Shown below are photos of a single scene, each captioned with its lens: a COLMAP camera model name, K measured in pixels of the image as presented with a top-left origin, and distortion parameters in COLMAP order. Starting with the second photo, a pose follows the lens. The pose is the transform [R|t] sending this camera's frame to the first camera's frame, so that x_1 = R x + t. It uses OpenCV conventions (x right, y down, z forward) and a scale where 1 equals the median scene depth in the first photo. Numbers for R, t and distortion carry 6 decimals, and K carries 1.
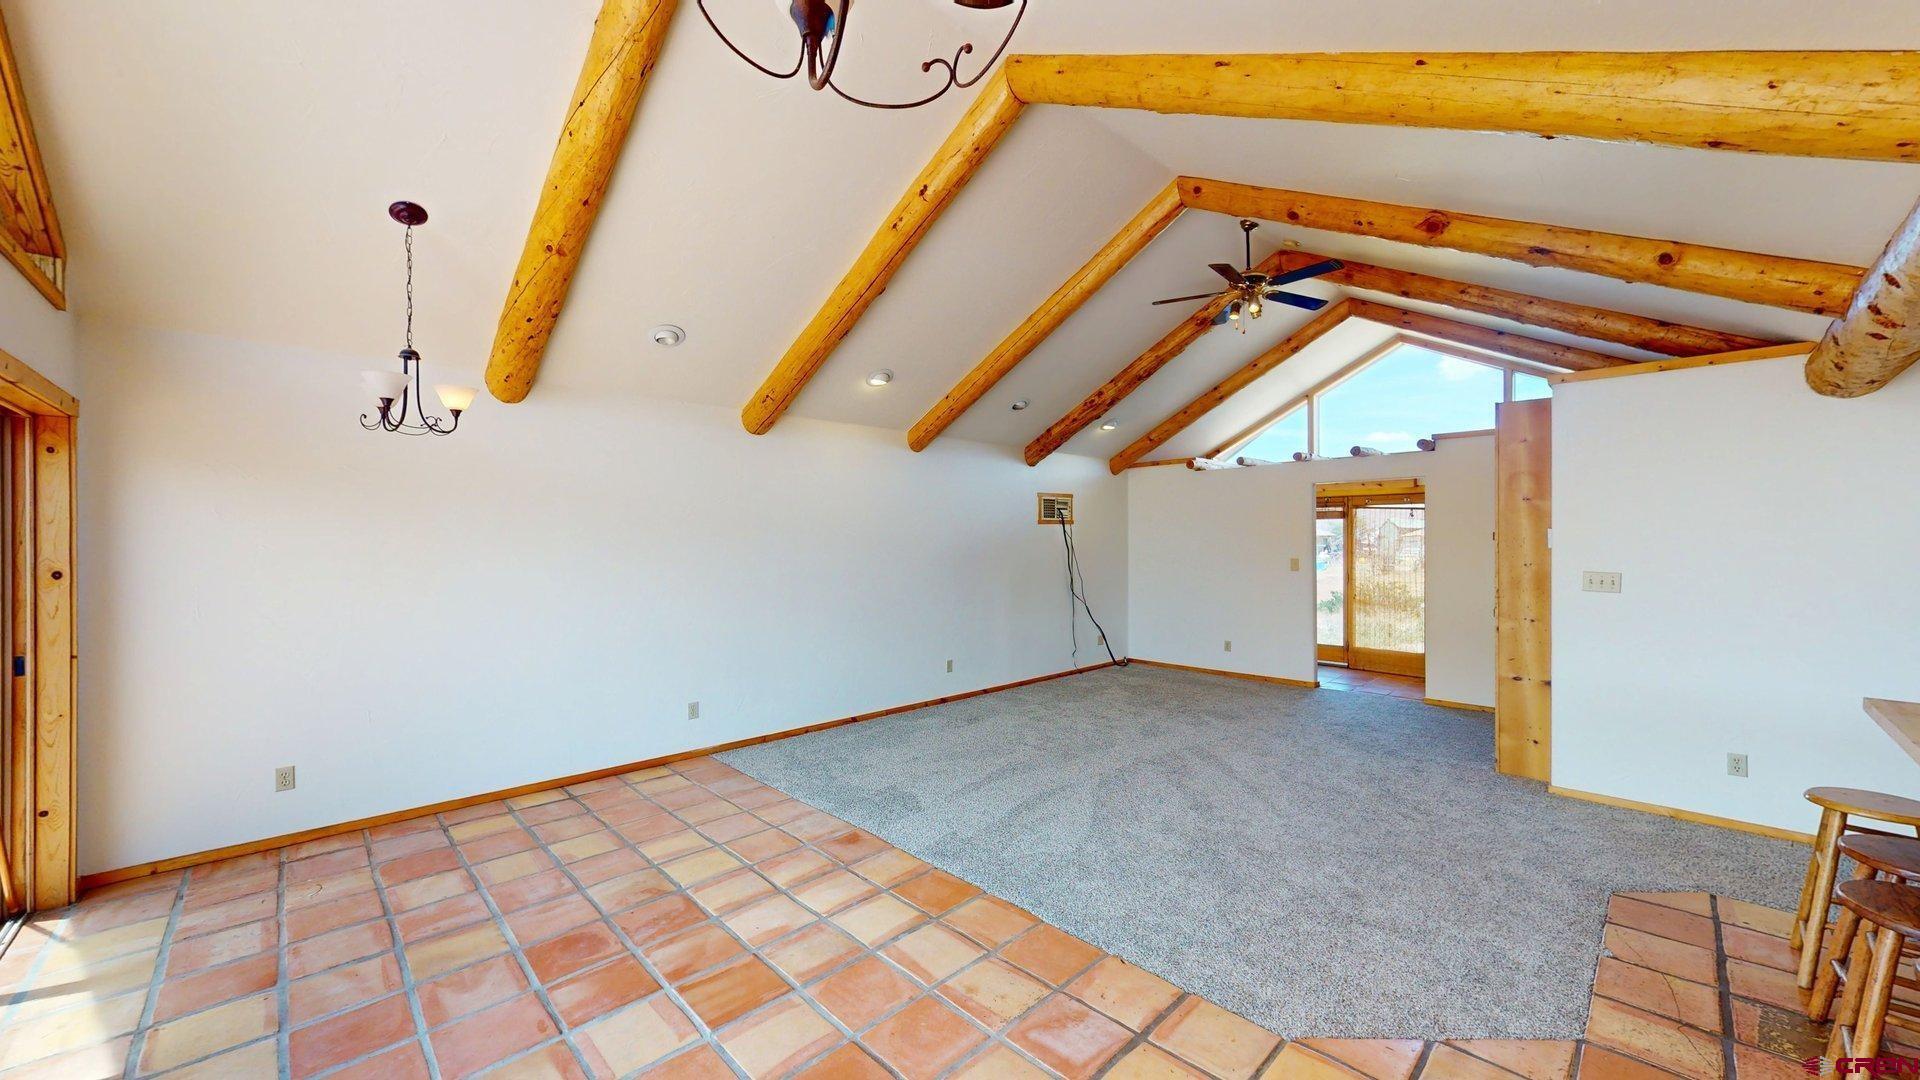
lens RADIAL K [[708.5, 0, 961.5], [0, 708.5, 538.8], [0, 0, 1]] dist [0.000332, -0.000524]
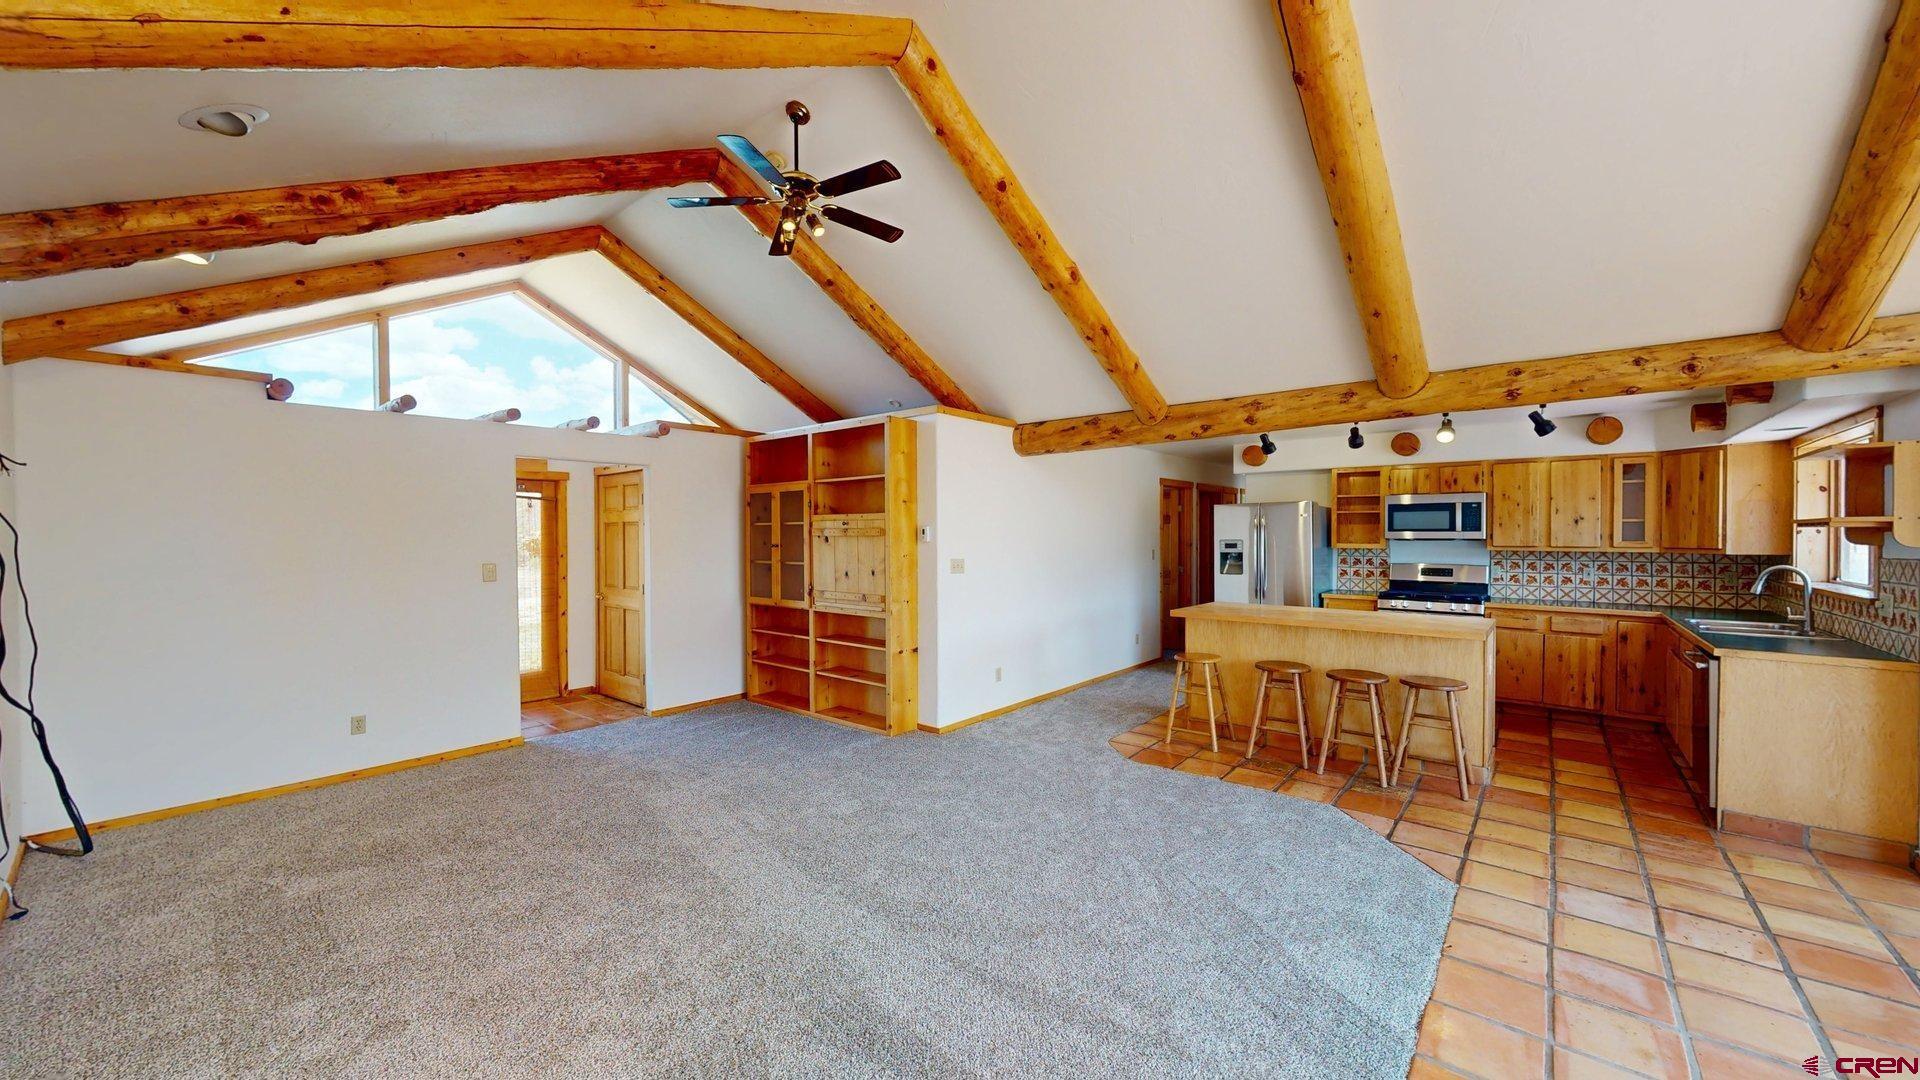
lens RADIAL K [[704.9, 0, 955.6], [0, 704.9, 542.5], [0, 0, 1]] dist [-0.002377, 0.000456]
pose [[-0.095597, -0.004778, 0.995409, -0.443147], [0.001795, 0.999986, 0.004973, 0.009536], [-0.995418, 0.002262, -0.095587, 1.133095]]
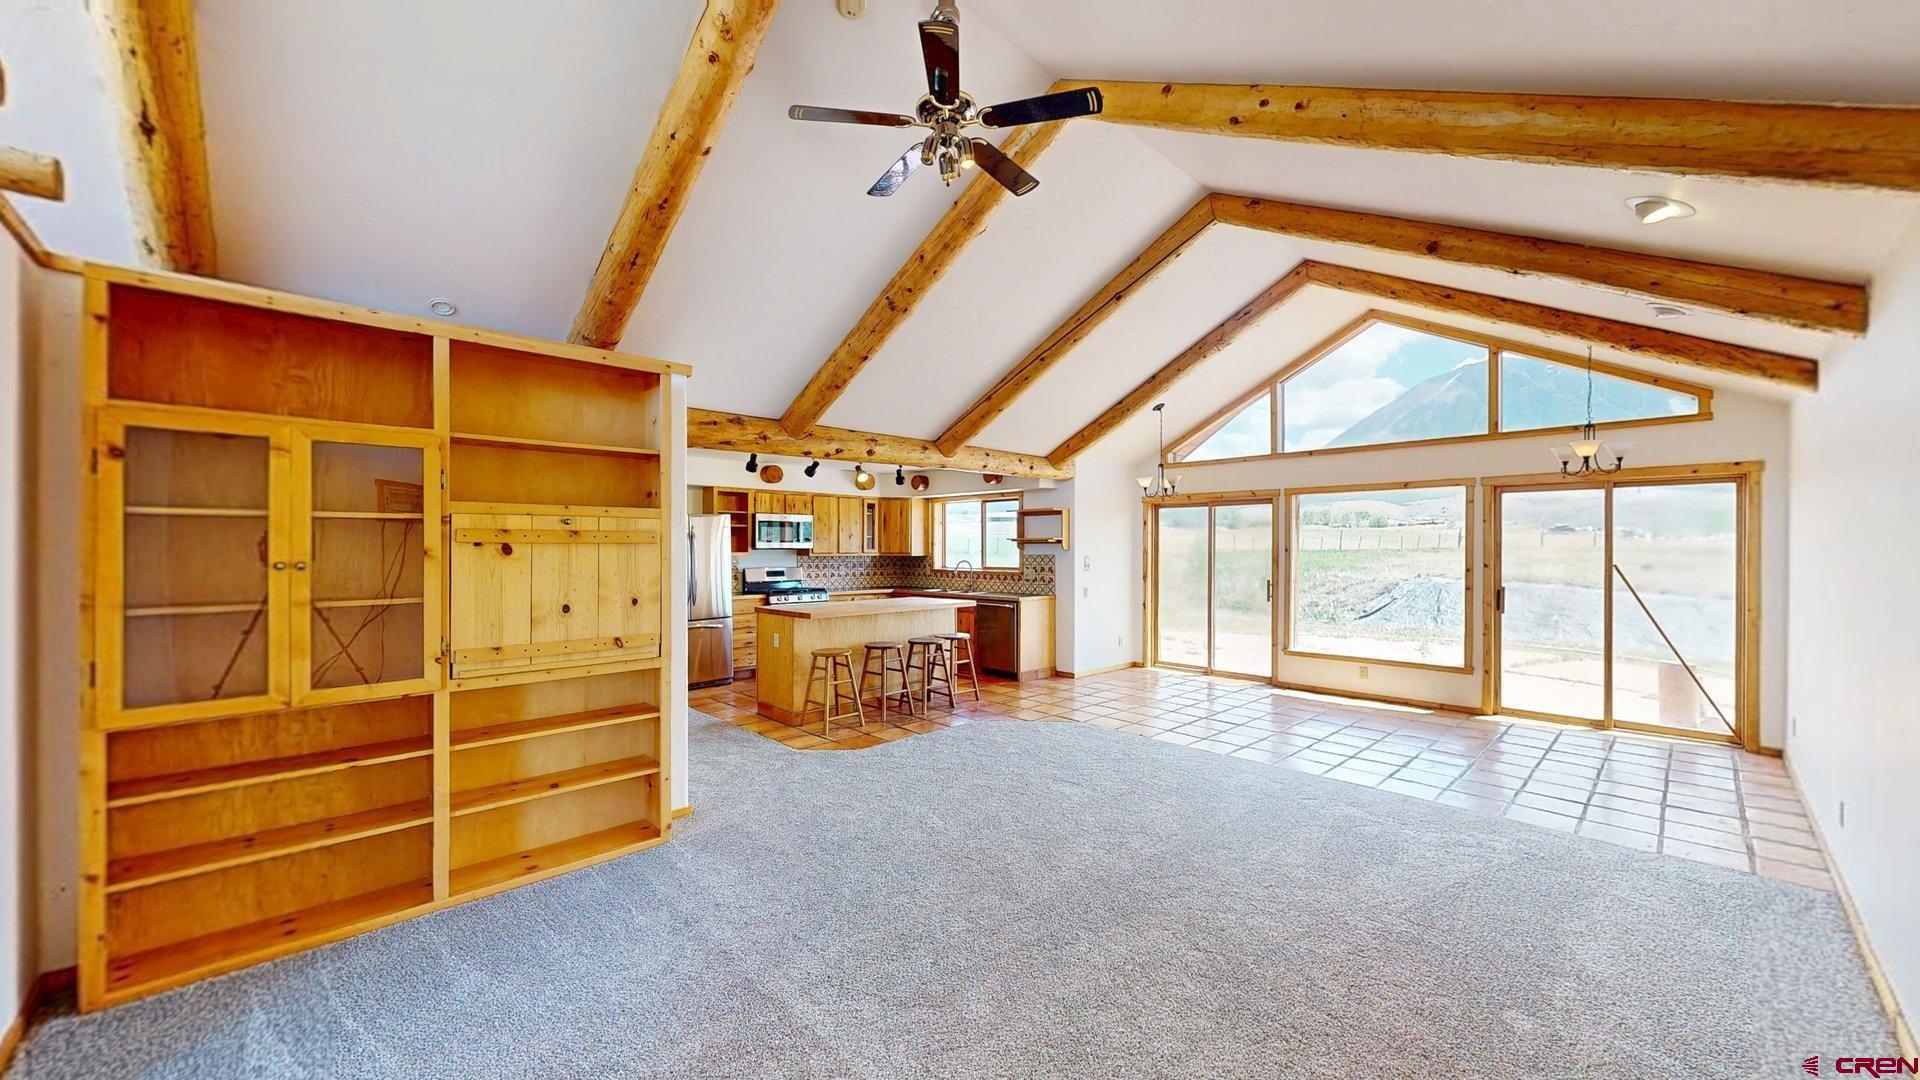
lens RADIAL K [[704.9, 0, 964.4], [0, 704.9, 551.4], [0, 0, 1]] dist [-0.002377, 0.000456]
pose [[-0.999982, 0.005857, -0.000881, 0.487943], [0.005851, 0.999961, 0.006684, 0.009603], [0.000920, 0.006679, -0.999977, 2.002943]]
